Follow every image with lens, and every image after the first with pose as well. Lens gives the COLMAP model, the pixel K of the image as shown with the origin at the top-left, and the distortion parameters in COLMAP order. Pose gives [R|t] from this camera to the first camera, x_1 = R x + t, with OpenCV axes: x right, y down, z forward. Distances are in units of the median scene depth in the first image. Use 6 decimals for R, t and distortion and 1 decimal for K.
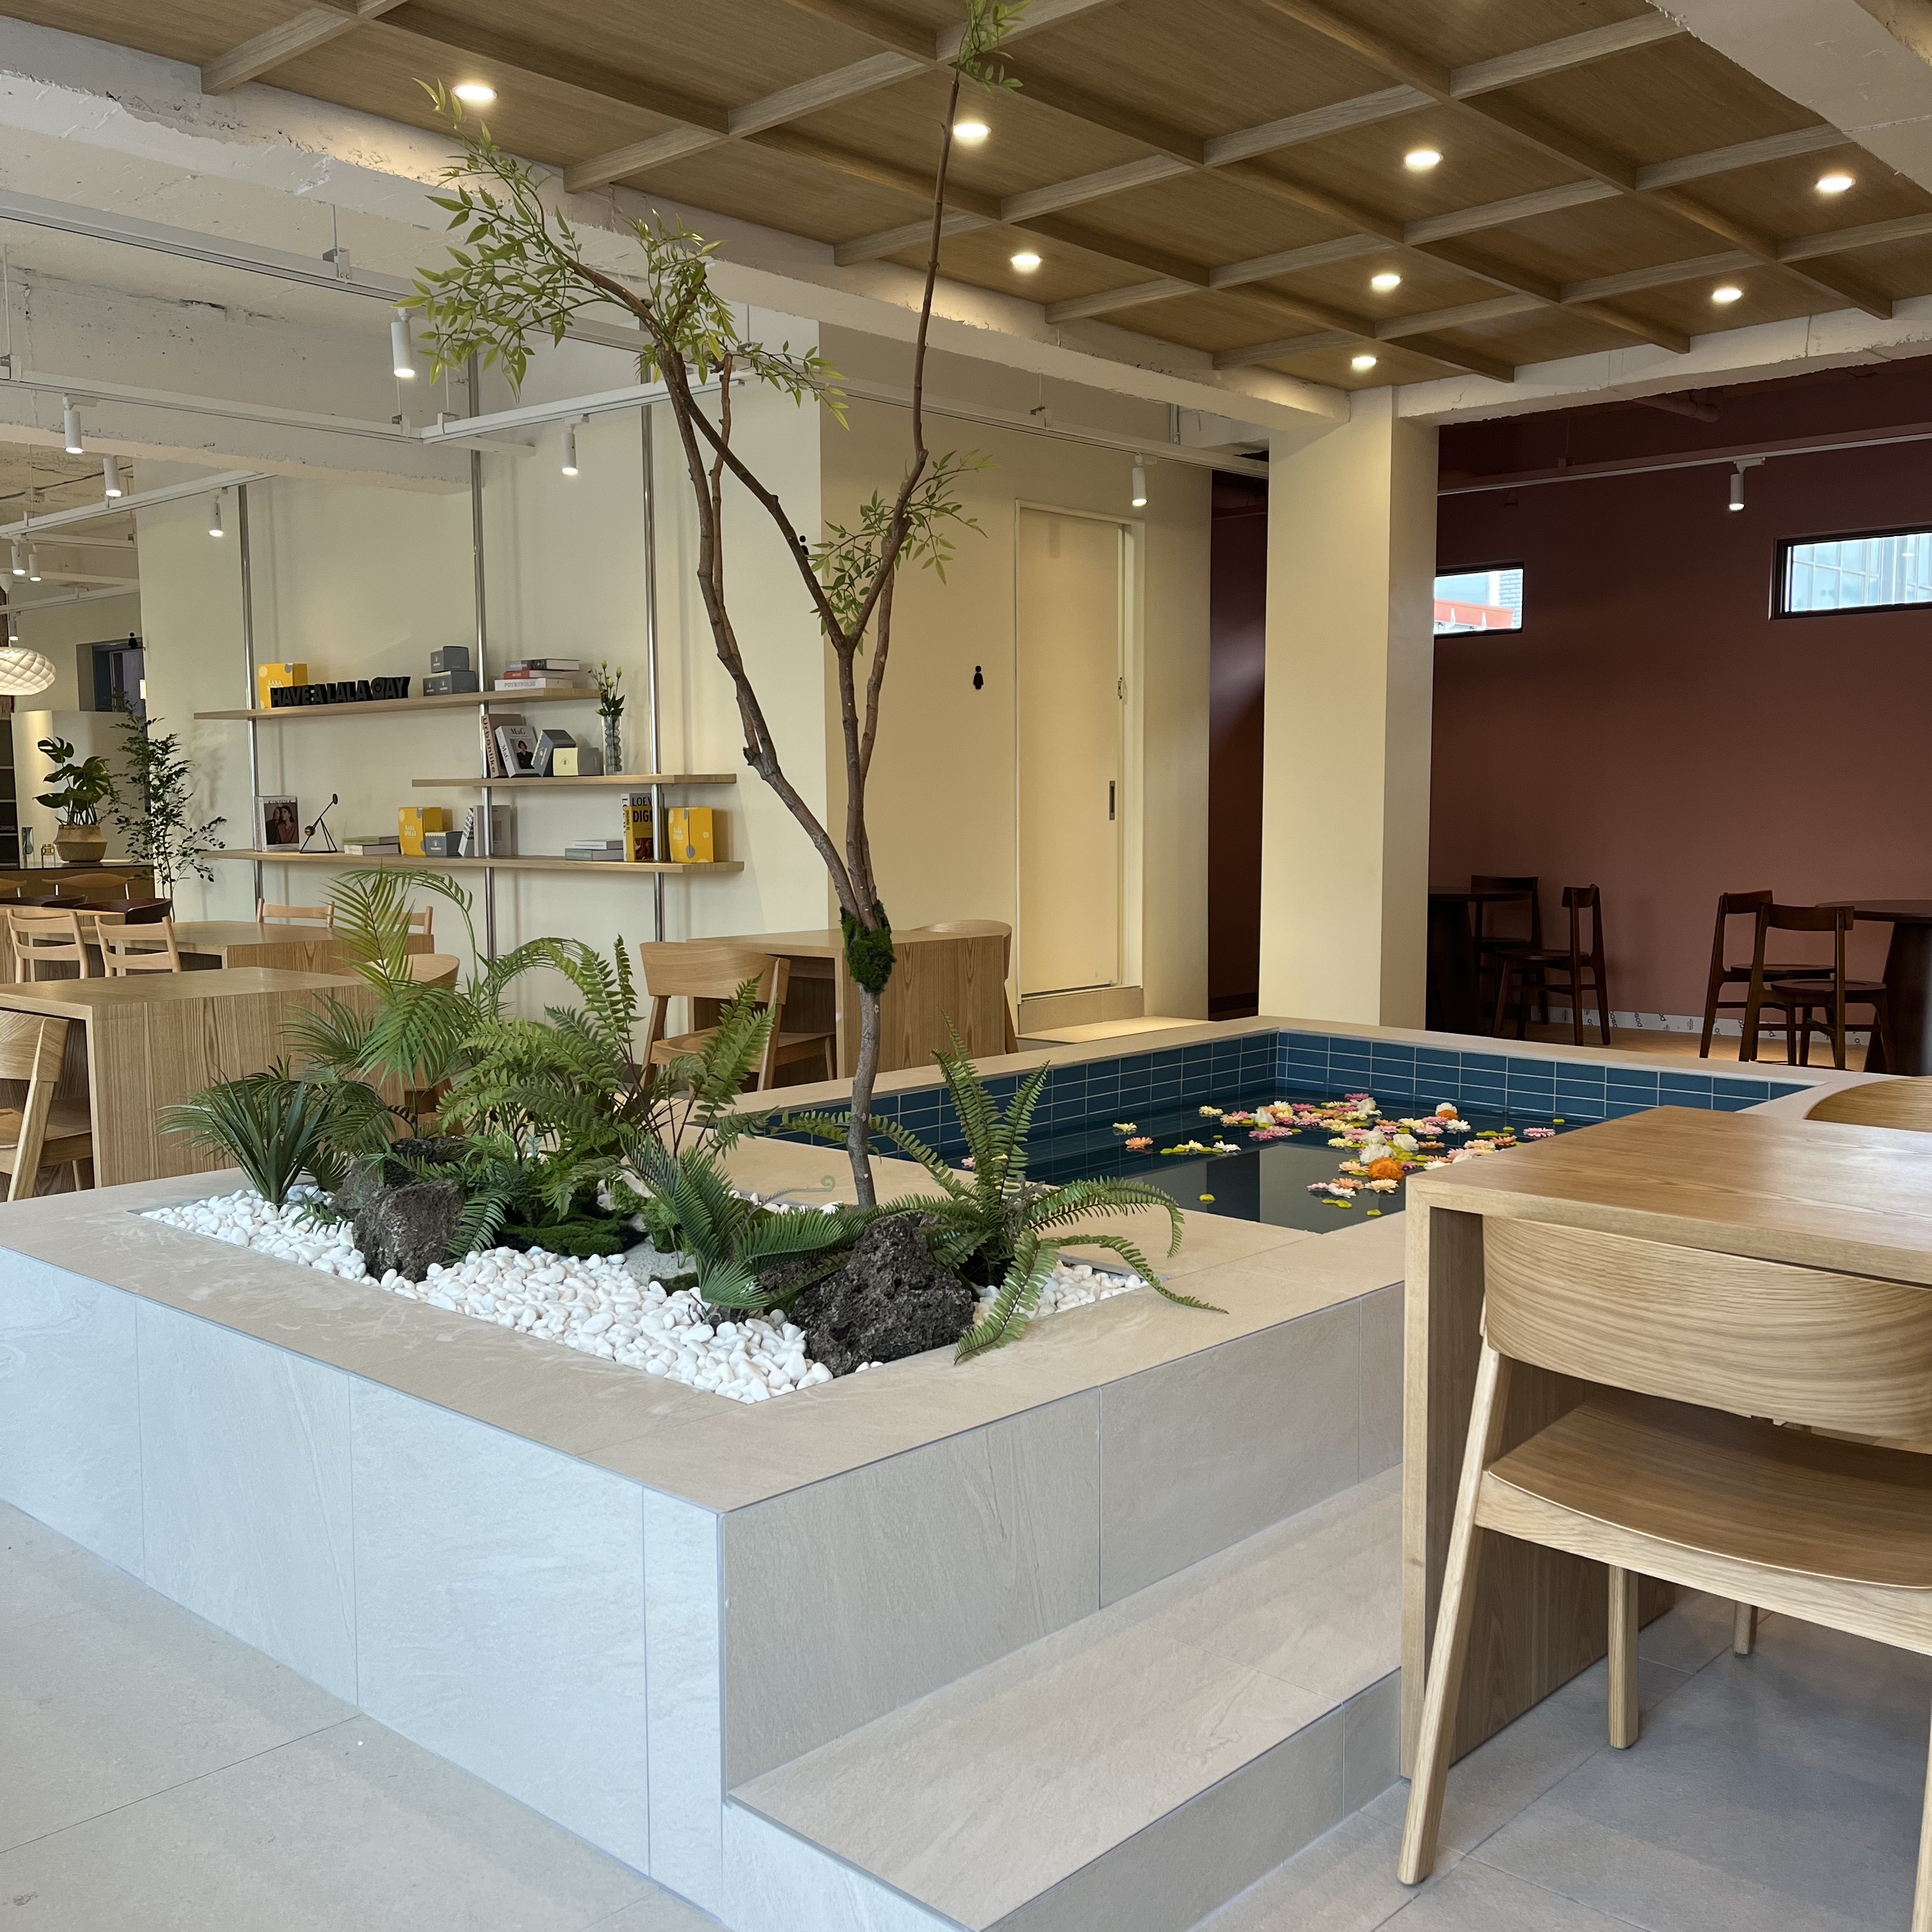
lens RADIAL K [[1951.0, 0, 961.4], [0, 1951.0, 965.8], [0, 0, 1]] dist [0.087700, 0.000000]
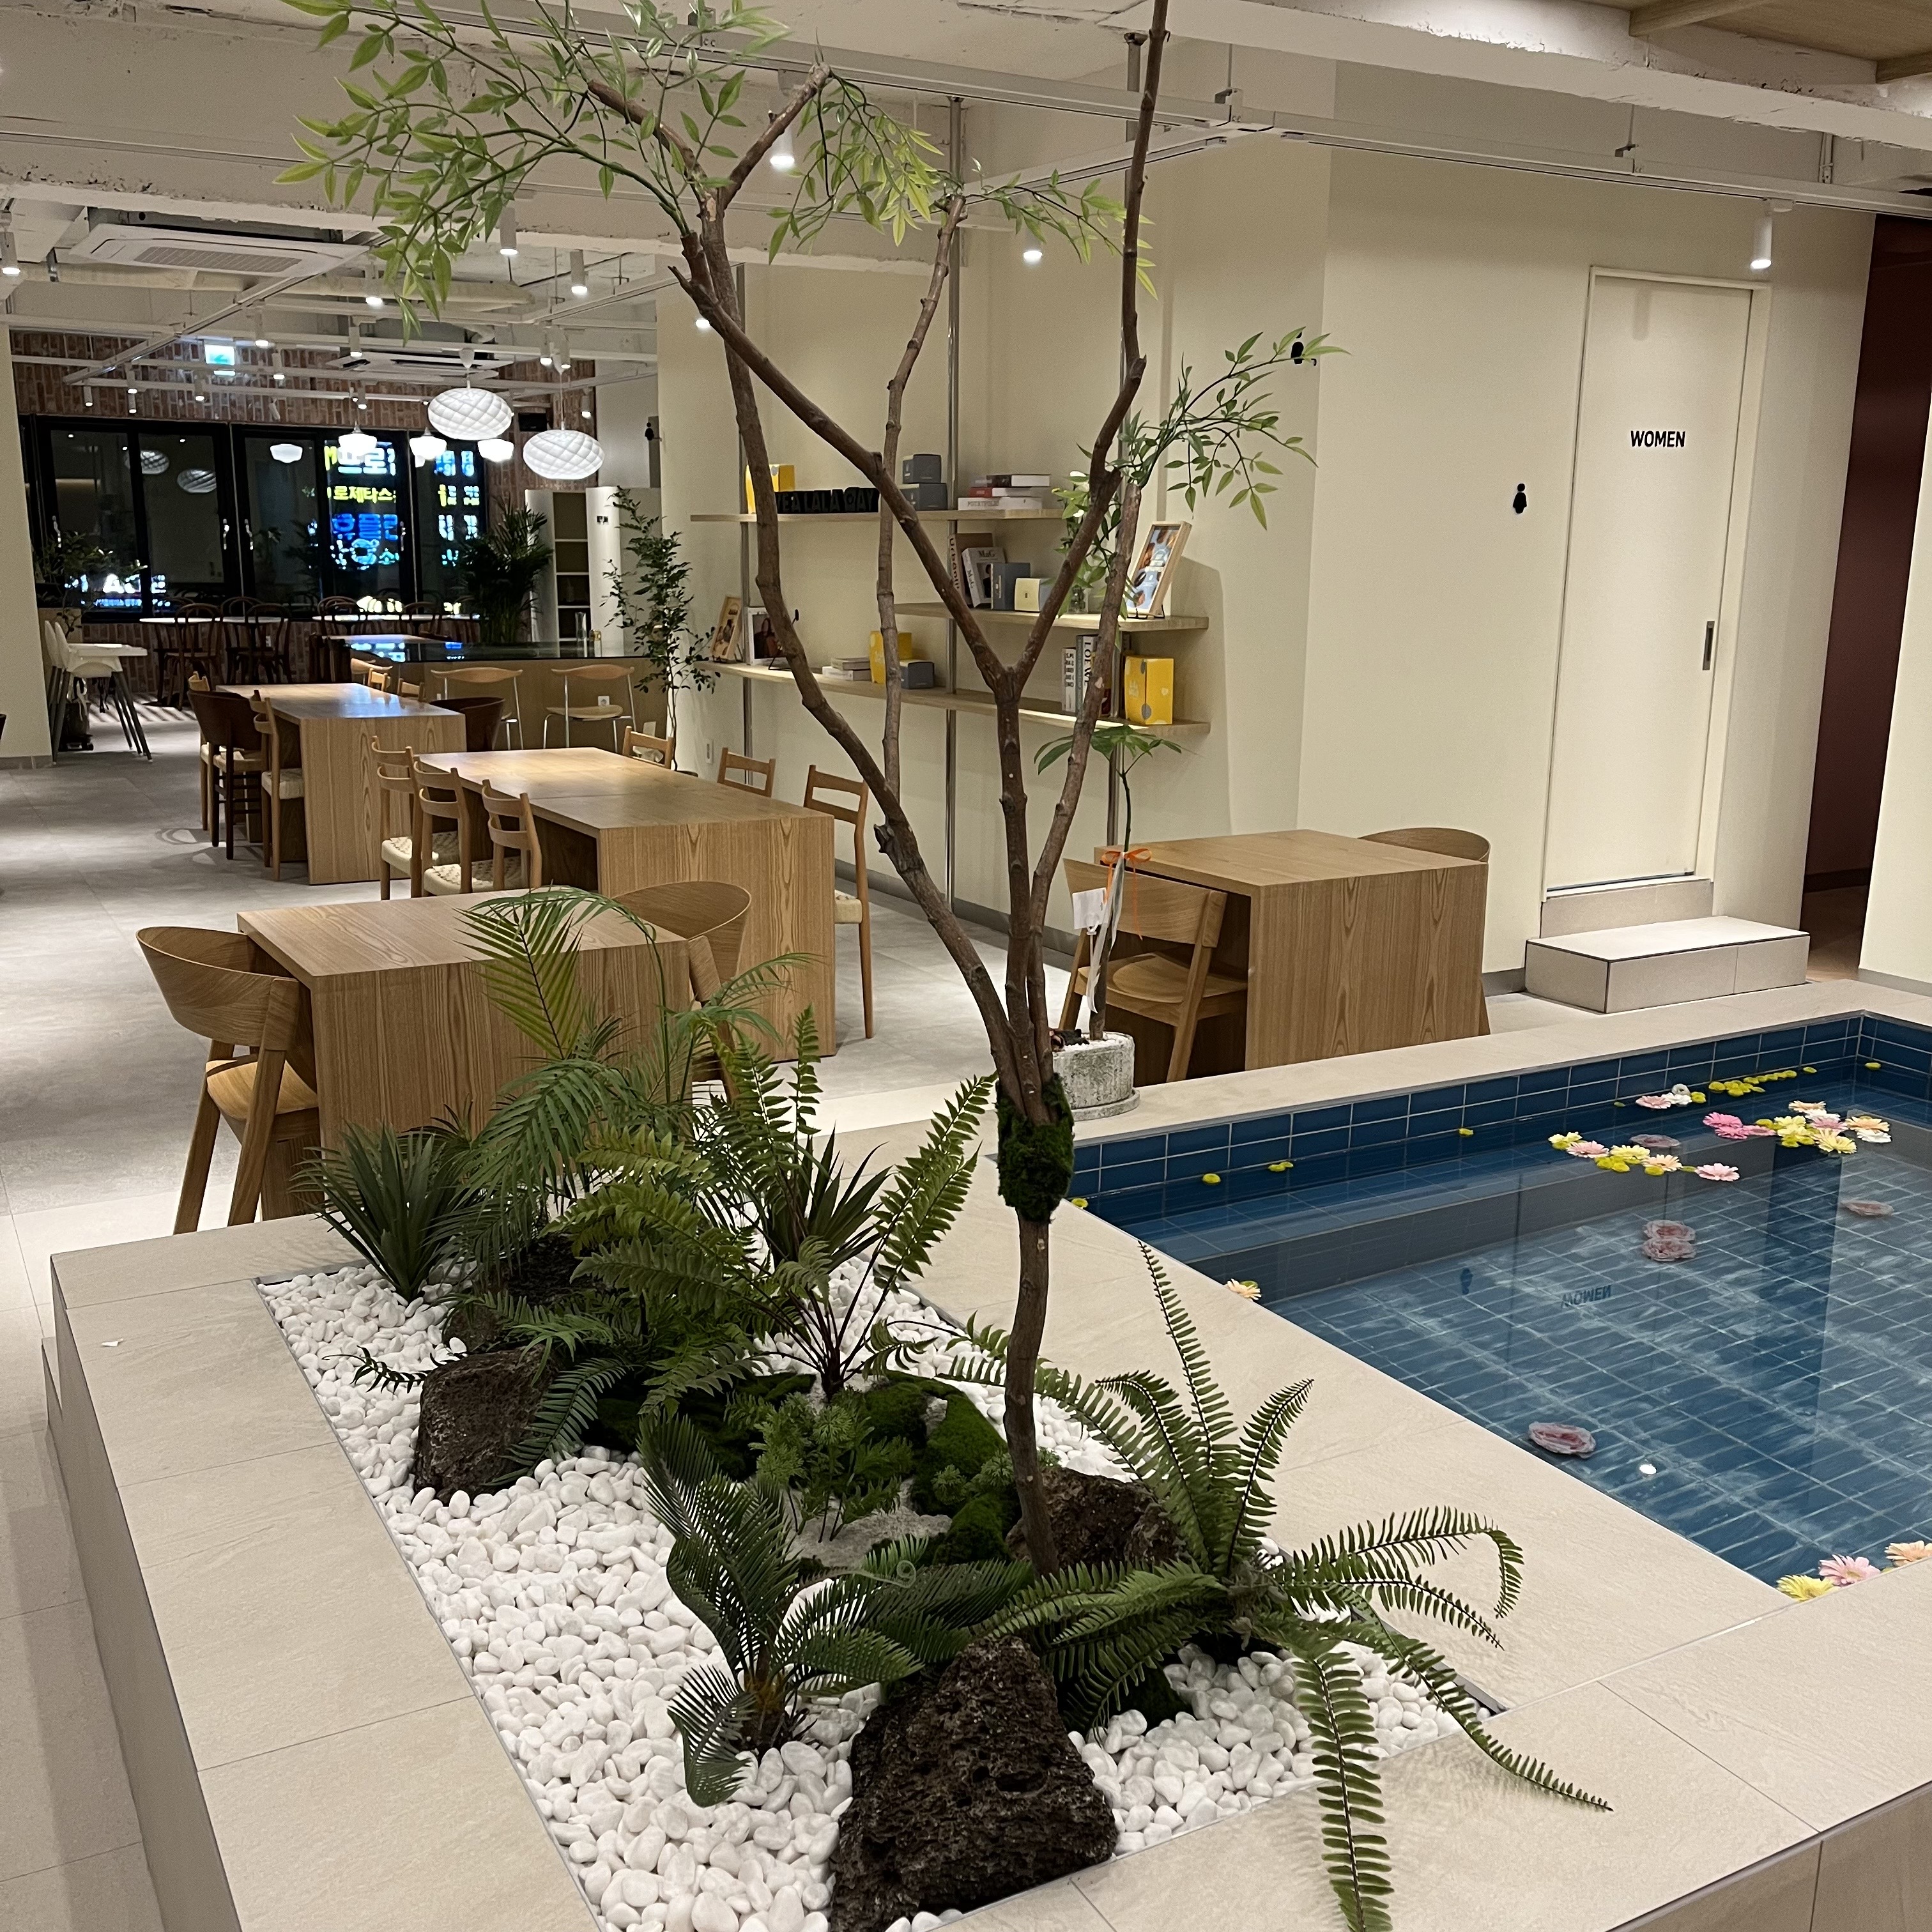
lens RADIAL K [[1951.0, 0, 971.7], [0, 1951.0, 966.3], [0, 0, 1]] dist [0.087700, 0.000000]
pose [[0.956205, 0.080953, -0.281281, 0.041900], [-0.044560, 0.990052, 0.133459, -0.061120], [0.289286, -0.115080, 0.950300, 0.148126]]
